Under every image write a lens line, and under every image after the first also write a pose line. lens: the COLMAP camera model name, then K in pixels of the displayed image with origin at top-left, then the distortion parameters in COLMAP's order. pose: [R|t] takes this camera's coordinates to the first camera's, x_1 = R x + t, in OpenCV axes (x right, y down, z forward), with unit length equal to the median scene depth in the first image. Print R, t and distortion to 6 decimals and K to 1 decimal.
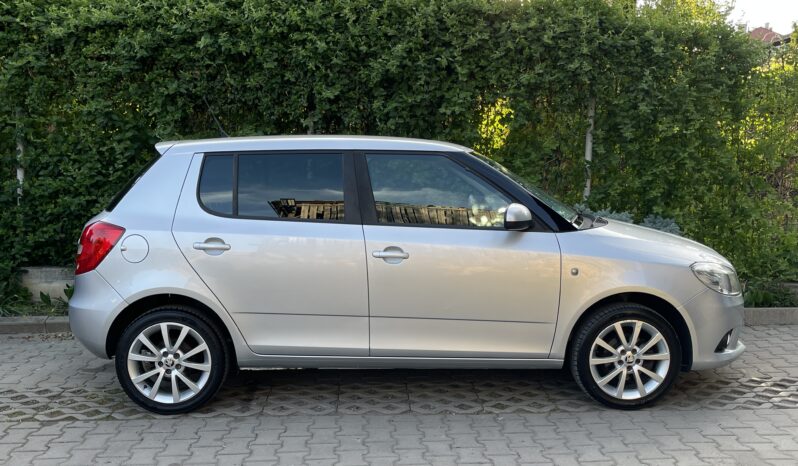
lens RADIAL K [[806.6, 0, 399.0], [0, 806.6, 233.0], [0, 0, 1]] dist [0.026595, -0.013757]
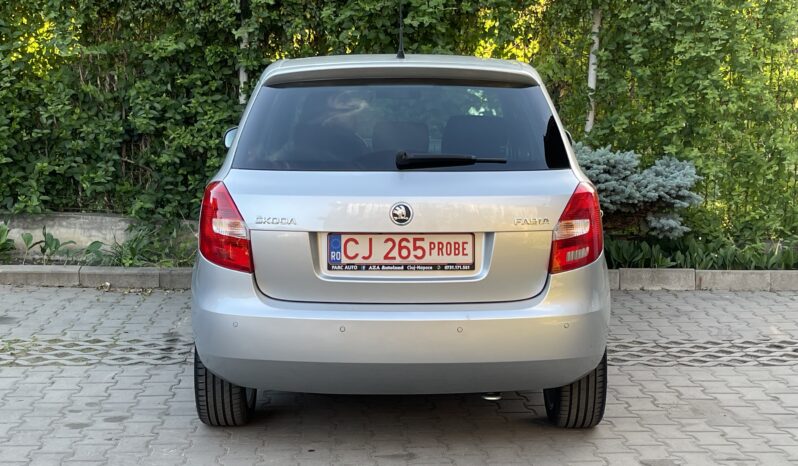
lens RADIAL K [[1210.3, 0, 399.0], [0, 1210.3, 233.0], [0, 0, 1]] dist [0.031988, -0.010382]
pose [[0.999702, 0.016278, 0.018167, 0.025931], [-0.016805, 0.999431, 0.029234, 0.024552], [-0.017681, -0.029530, 0.999408, -0.218441]]
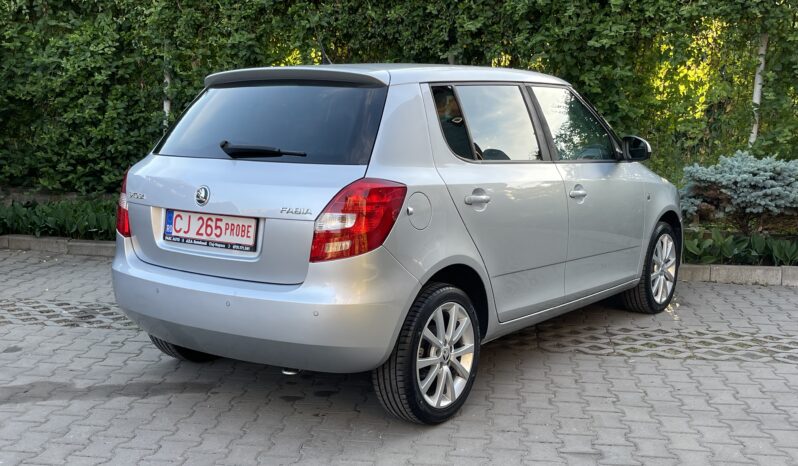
lens RADIAL K [[881.9, 0, 396.0], [0, 881.9, 231.3], [0, 0, 1]] dist [0.084217, -0.210913]
pose [[0.984596, 0.043718, -0.169294, 0.013143], [-0.036129, 0.998211, 0.047649, 0.021947], [0.171074, -0.040798, 0.984413, -0.058290]]
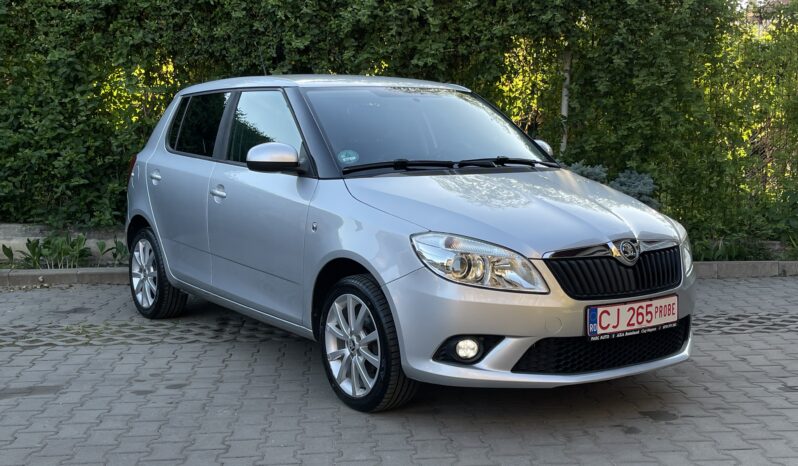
lens RADIAL K [[936.2, 0, 407.2], [0, 936.2, 230.4], [0, 0, 1]] dist [0.029816, -0.044338]
pose [[0.999557, -0.001084, 0.029739, 0.010729], [0.001114, 0.999999, -0.000993, 0.054321], [-0.029738, 0.001025, 0.999557, -0.139910]]
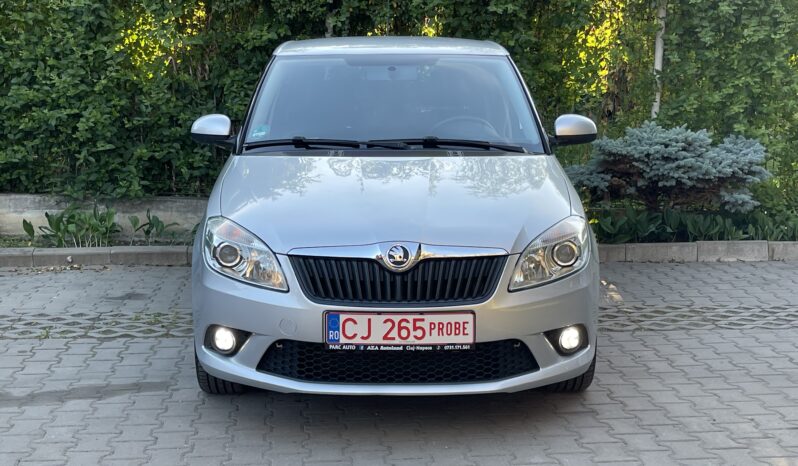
lens RADIAL K [[1147.9, 0, 378.9], [0, 1147.9, 235.1], [0, 0, 1]] dist [0.111890, -0.490539]
pose [[0.999588, 0.001480, 0.028667, -0.098210], [-0.002613, 0.999216, 0.039508, 0.038035], [-0.028587, -0.039566, 0.998808, -0.216342]]
